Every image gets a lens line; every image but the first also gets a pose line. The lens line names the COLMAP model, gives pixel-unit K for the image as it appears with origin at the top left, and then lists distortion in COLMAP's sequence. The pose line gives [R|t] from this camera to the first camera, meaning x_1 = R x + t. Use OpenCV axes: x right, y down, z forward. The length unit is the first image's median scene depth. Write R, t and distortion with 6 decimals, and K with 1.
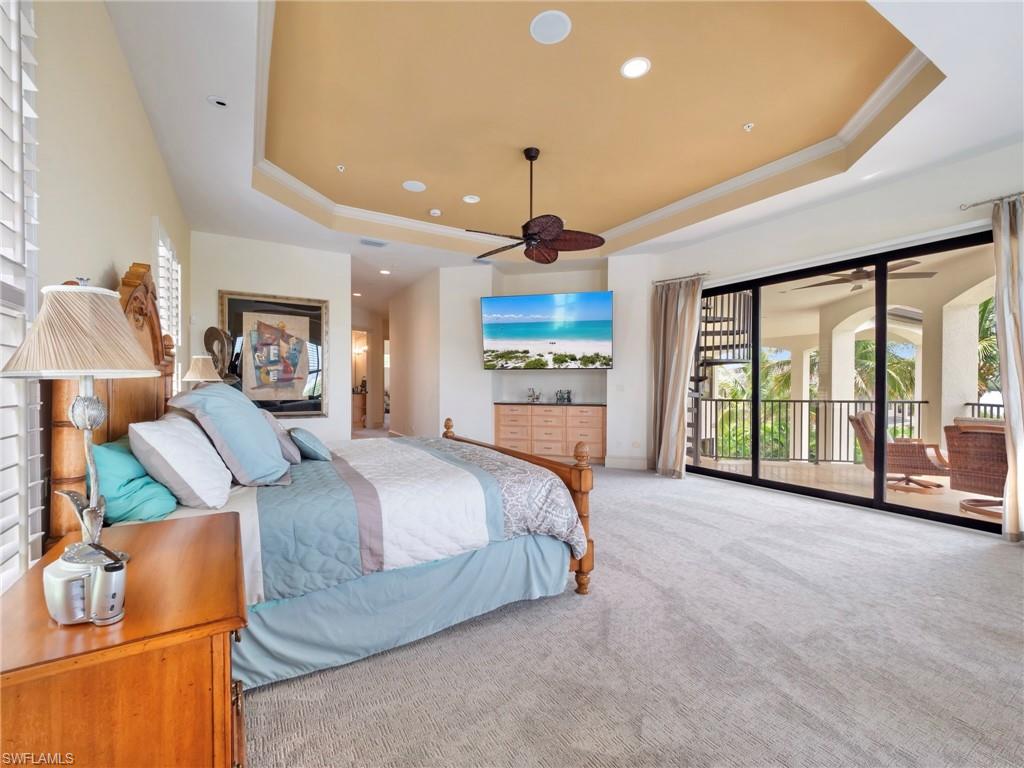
lens RADIAL K [[438.4, 0, 496.3], [0, 438.4, 385.1], [0, 0, 1]] dist [0.000053, -0.000220]
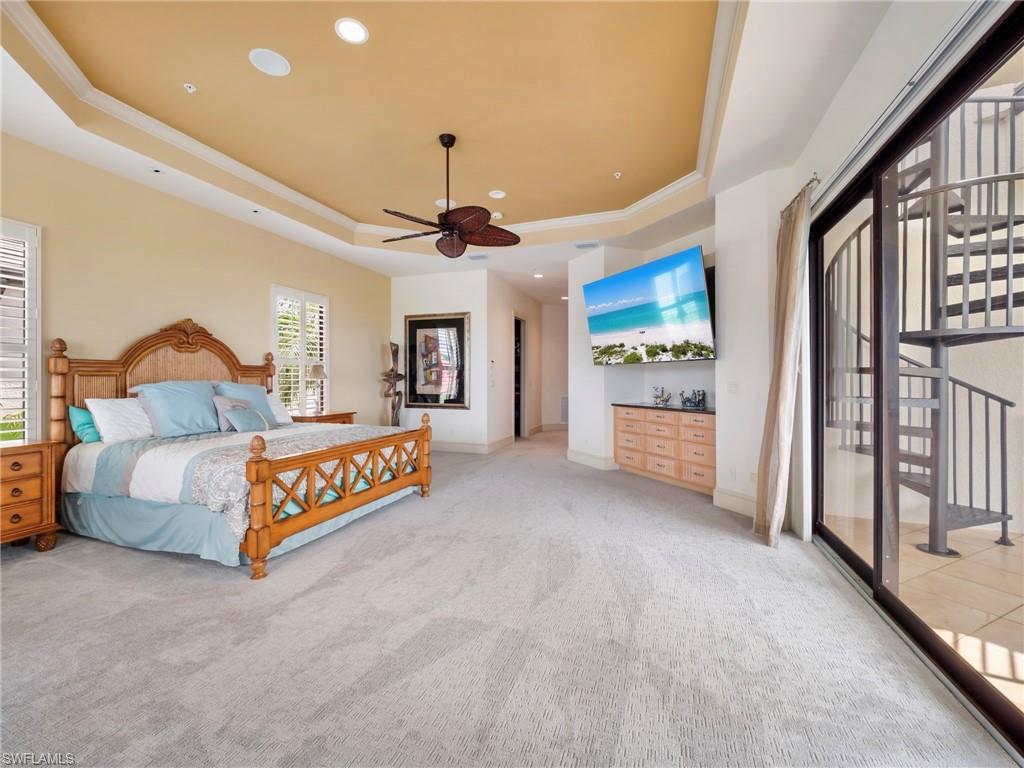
lens RADIAL K [[424.6, 0, 497.7], [0, 424.6, 381.7], [0, 0, 1]] dist [-0.001755, -0.000232]
pose [[0.635807, 0.001225, -0.771847, 0.562705], [-0.004357, 0.999989, -0.002003, -0.000996], [0.771836, 0.004636, 0.635805, 0.327793]]
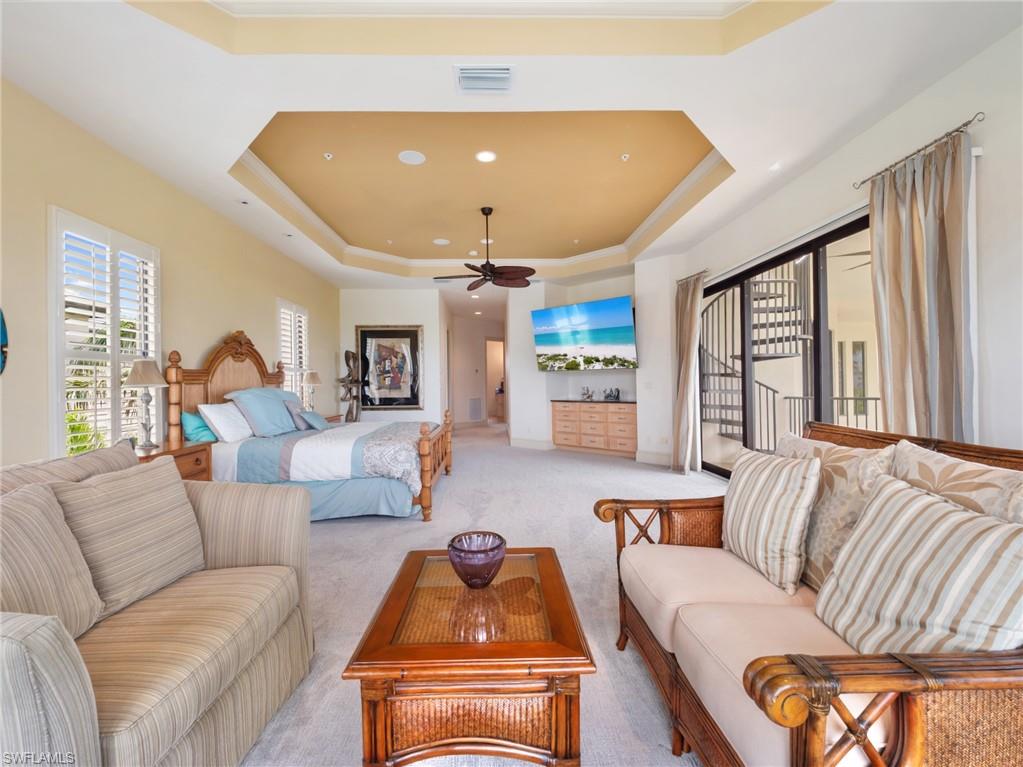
lens RADIAL K [[438.0, 0, 495.8], [0, 438.0, 384.6], [0, 0, 1]] dist [0.000053, -0.000220]
pose [[0.877715, -0.014160, -0.478974, 0.475273], [0.013980, 0.999895, -0.003942, 0.001713], [0.478979, -0.003237, 0.877820, -0.094473]]
